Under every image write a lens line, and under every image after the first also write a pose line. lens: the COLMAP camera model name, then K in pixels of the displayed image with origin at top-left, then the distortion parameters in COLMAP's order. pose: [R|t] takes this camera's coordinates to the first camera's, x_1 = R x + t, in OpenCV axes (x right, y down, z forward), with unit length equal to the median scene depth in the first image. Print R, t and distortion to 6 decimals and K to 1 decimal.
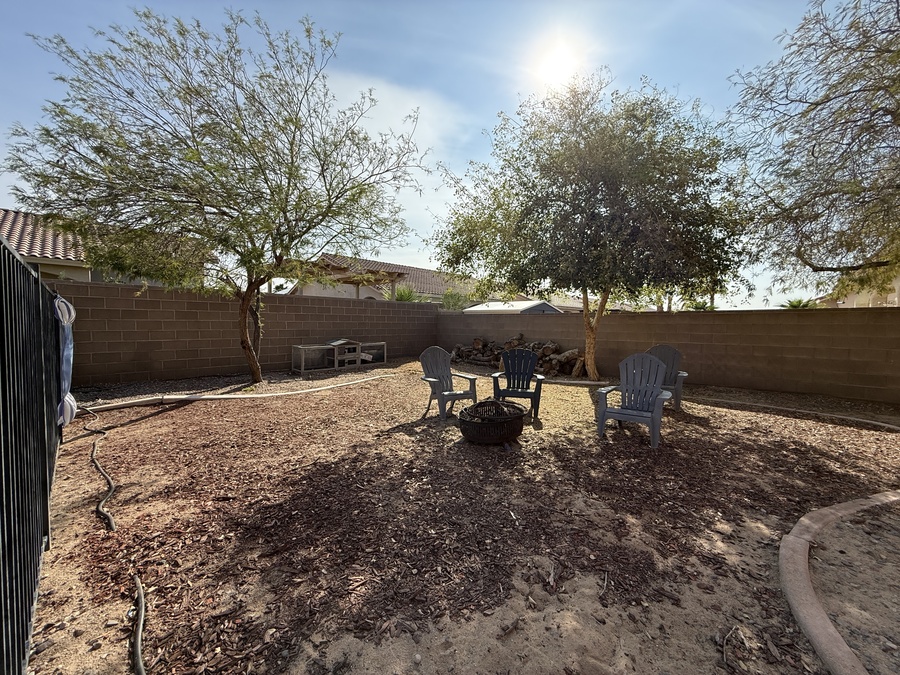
lens RADIAL K [[359.7, 0, 448.0], [0, 359.7, 338.6], [0, 0, 1]] dist [-0.000302, 0.000159]
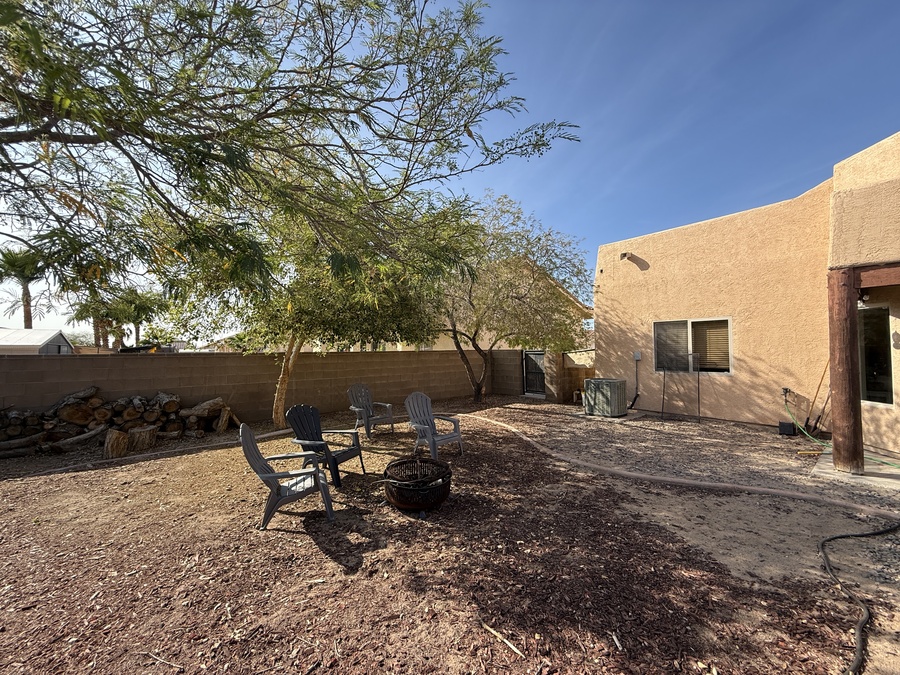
lens RADIAL K [[359.7, 0, 448.0], [0, 359.7, 338.6], [0, 0, 1]] dist [-0.000302, 0.000159]
pose [[0.146045, 0.021188, 0.989051, -0.886204], [0.049799, 0.998346, -0.028741, -0.131628], [-0.988024, 0.053451, 0.144748, 0.813456]]
